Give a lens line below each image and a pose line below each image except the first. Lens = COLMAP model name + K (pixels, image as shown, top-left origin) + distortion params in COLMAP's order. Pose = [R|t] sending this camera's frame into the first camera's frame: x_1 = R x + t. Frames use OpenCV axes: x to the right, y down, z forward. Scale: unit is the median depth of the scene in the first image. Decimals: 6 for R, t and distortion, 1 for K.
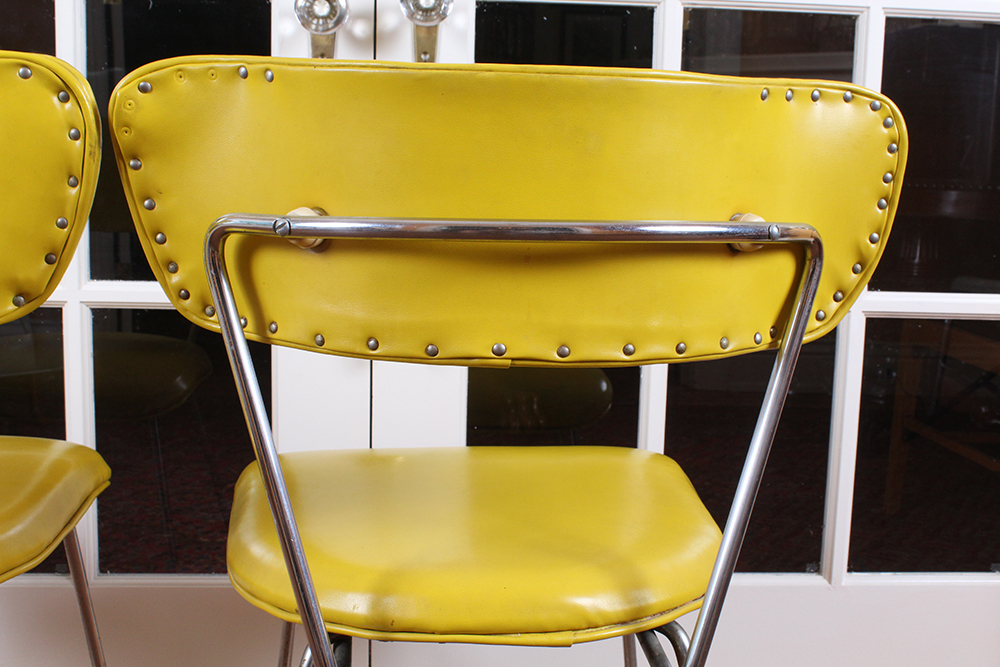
lens RADIAL K [[1180.1, 0, 493.9], [0, 1180.1, 327.6], [0, 0, 1]] dist [-0.105726, 0.142944]
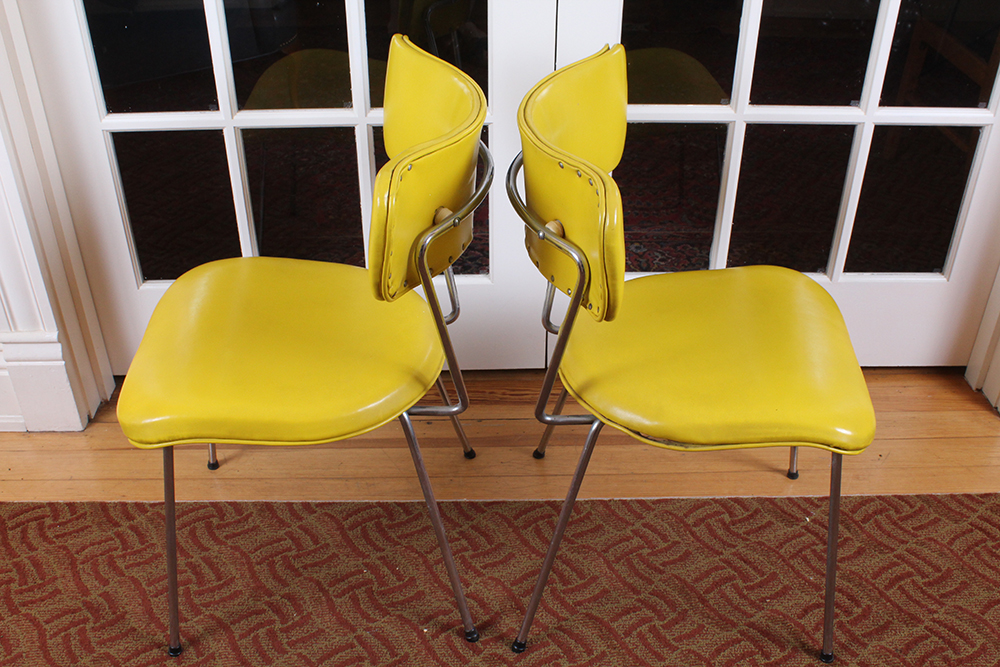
lens RADIAL K [[1033.3, 0, 497.3], [0, 1033.3, 332.4], [0, 0, 1]] dist [-0.127726, 0.133560]
pose [[0.998794, 0.007264, -0.048550, -0.180695], [0.015448, 0.892243, 0.451290, -0.626301], [0.046596, -0.451496, 0.891056, -0.543066]]
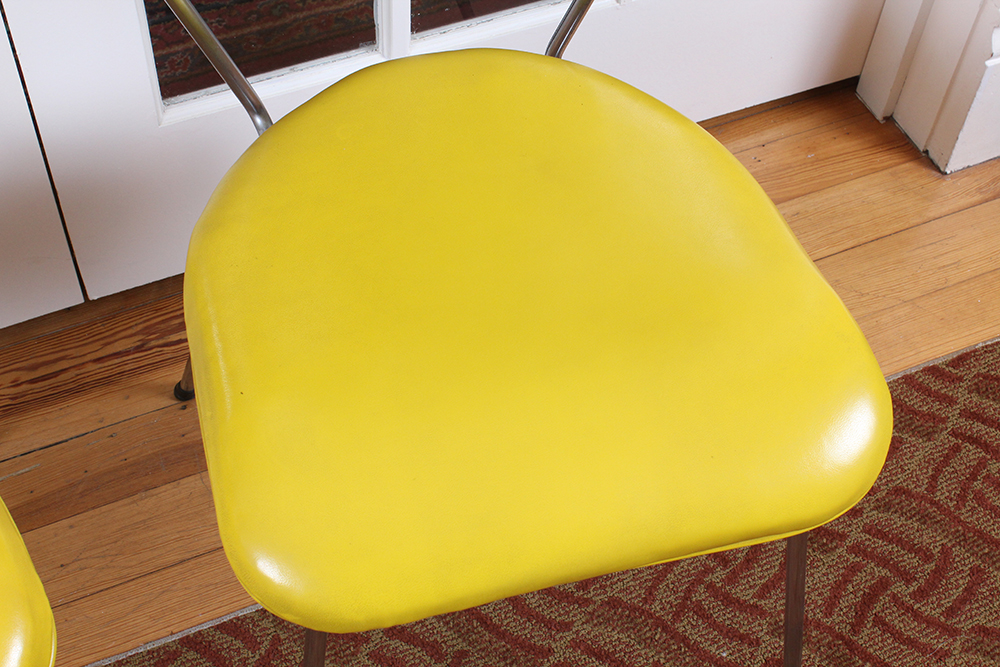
lens RADIAL K [[1529.9, 0, 500.0], [0, 1529.9, 333.5], [0, 0, 1]] dist [-0.048984, 0.134735]
pose [[0.936811, -0.270367, 0.222005, -0.136509], [0.021632, 0.678154, 0.734601, -0.680103], [-0.349166, -0.683380, 0.641151, 0.357738]]
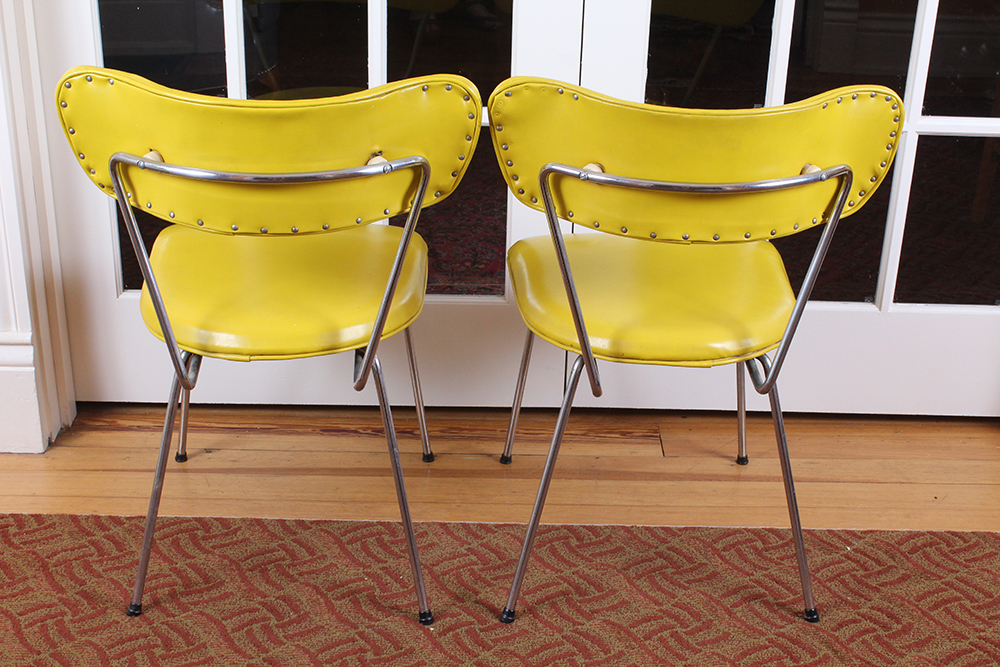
lens RADIAL K [[1529.9, 0, 500.0], [0, 1529.9, 333.5], [0, 0, 1]] dist [-0.048984, 0.134735]
pose [[0.998652, 0.026173, -0.044834, -0.178279], [-0.011391, 0.953041, 0.302627, -0.570959], [0.050650, -0.301708, 0.952054, -1.493999]]
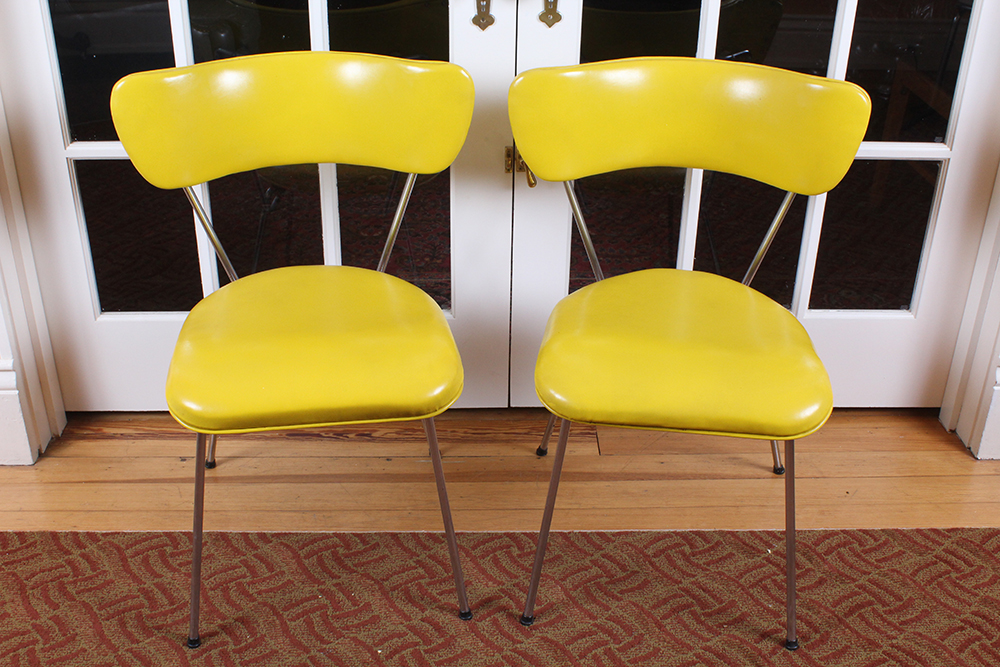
lens RADIAL K [[1180.1, 0, 493.9], [0, 1180.1, 327.6], [0, 0, 1]] dist [-0.105726, 0.142944]
pose [[0.999242, 0.009554, -0.037735, -0.113754], [0.005149, 0.928460, 0.371396, -0.635712], [0.038584, -0.371309, 0.927707, -0.890619]]
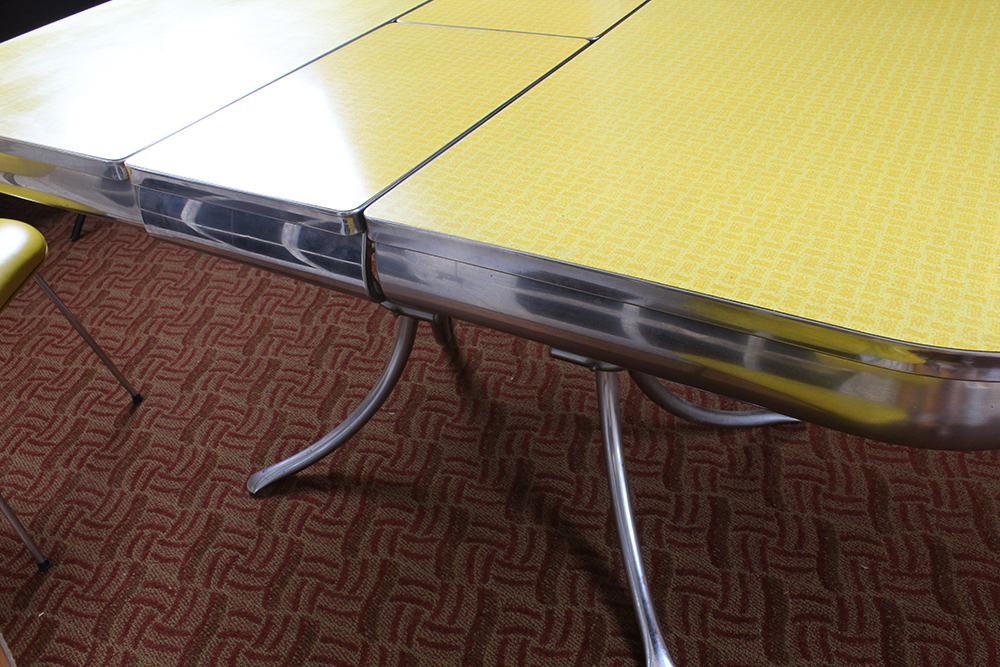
lens RADIAL K [[833.1, 0, 500.0], [0, 833.1, 333.5], [0, 0, 1]] dist [-0.171122, 0.145068]
pose [[-0.649094, -0.442984, 0.618419, -0.921639], [0.177689, 0.702171, 0.689480, -0.576778], [-0.739664, 0.557424, -0.377062, 0.856899]]
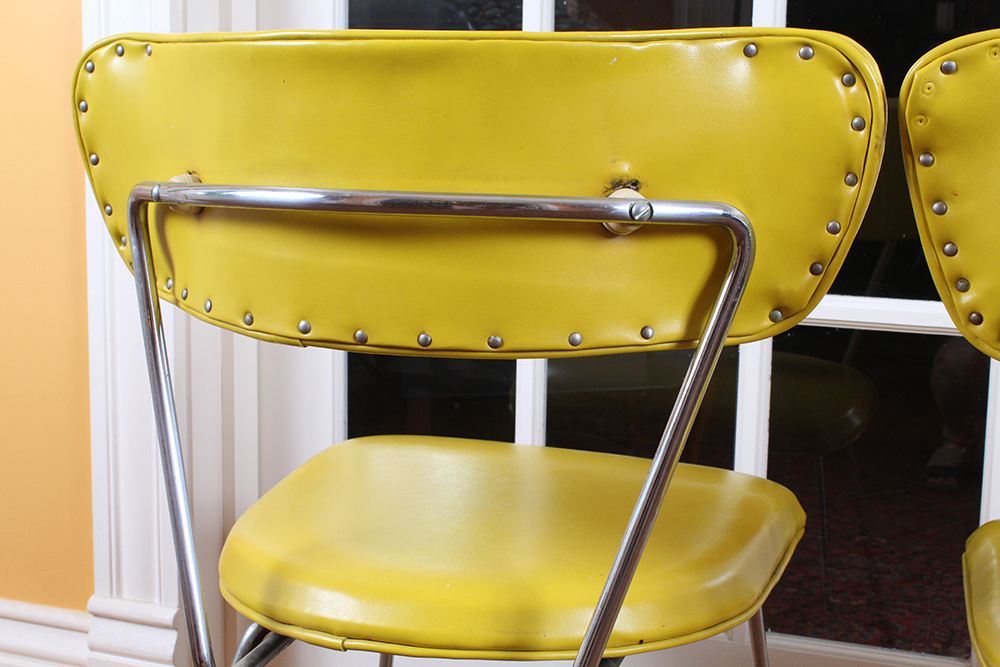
lens RADIAL K [[1381.9, 0, 500.0], [0, 1381.9, 333.5], [0, 0, 1]] dist [-0.057441, 0.020547]
pose [[0.904747, 0.052950, -0.422646, -0.157523], [-0.056805, 0.998379, 0.003479, -0.002032], [0.422145, 0.020861, 0.906288, -0.014240]]
